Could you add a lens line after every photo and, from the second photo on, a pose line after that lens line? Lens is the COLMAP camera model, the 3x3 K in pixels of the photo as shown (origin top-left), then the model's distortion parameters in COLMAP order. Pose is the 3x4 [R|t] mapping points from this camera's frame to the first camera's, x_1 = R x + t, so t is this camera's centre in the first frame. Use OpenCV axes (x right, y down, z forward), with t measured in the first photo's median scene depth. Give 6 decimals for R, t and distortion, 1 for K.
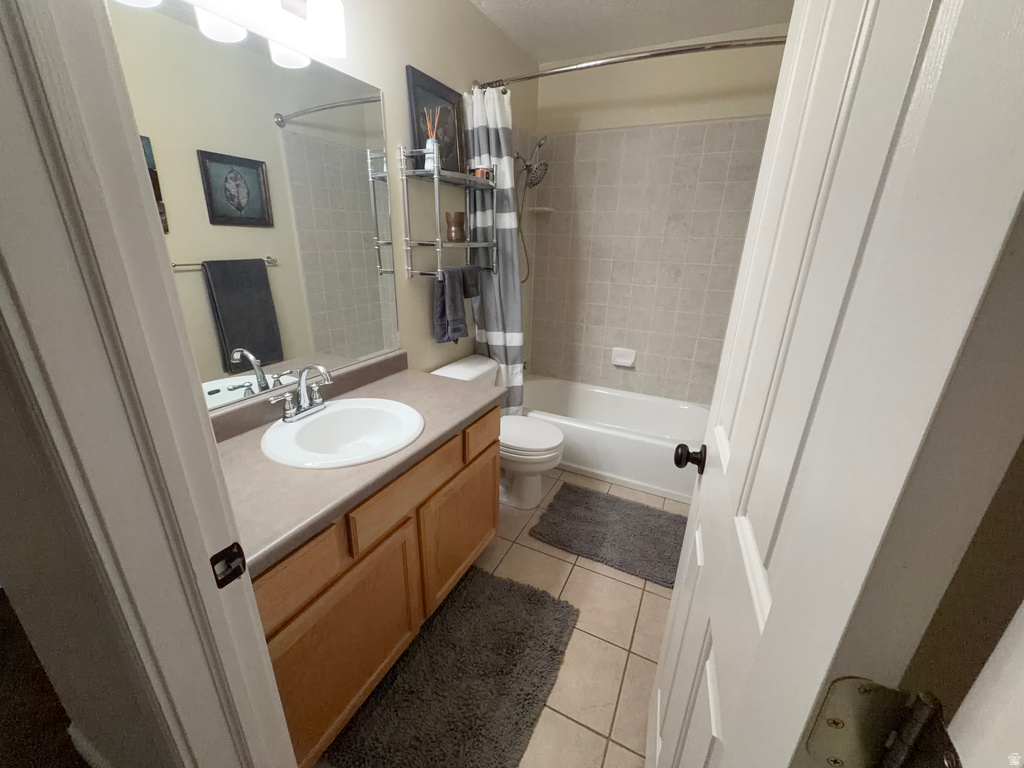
lens RADIAL K [[406.3, 0, 509.3], [0, 406.3, 384.3], [0, 0, 1]] dist [-0.004527, 0.000722]
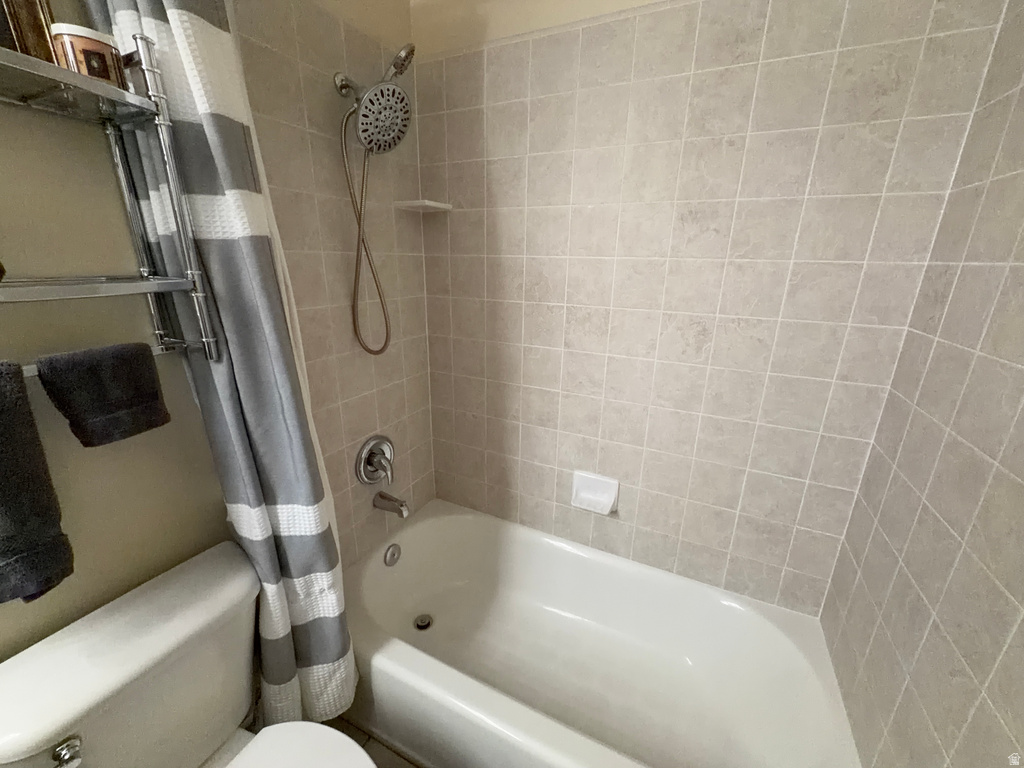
lens RADIAL K [[406.3, 0, 512.8], [0, 406.3, 385.9], [0, 0, 1]] dist [-0.004527, 0.000722]
pose [[0.999856, -0.009261, 0.014193, 0.189080], [0.009849, 0.999073, -0.041901, -0.195619], [-0.013791, 0.042035, 0.999021, 0.534191]]
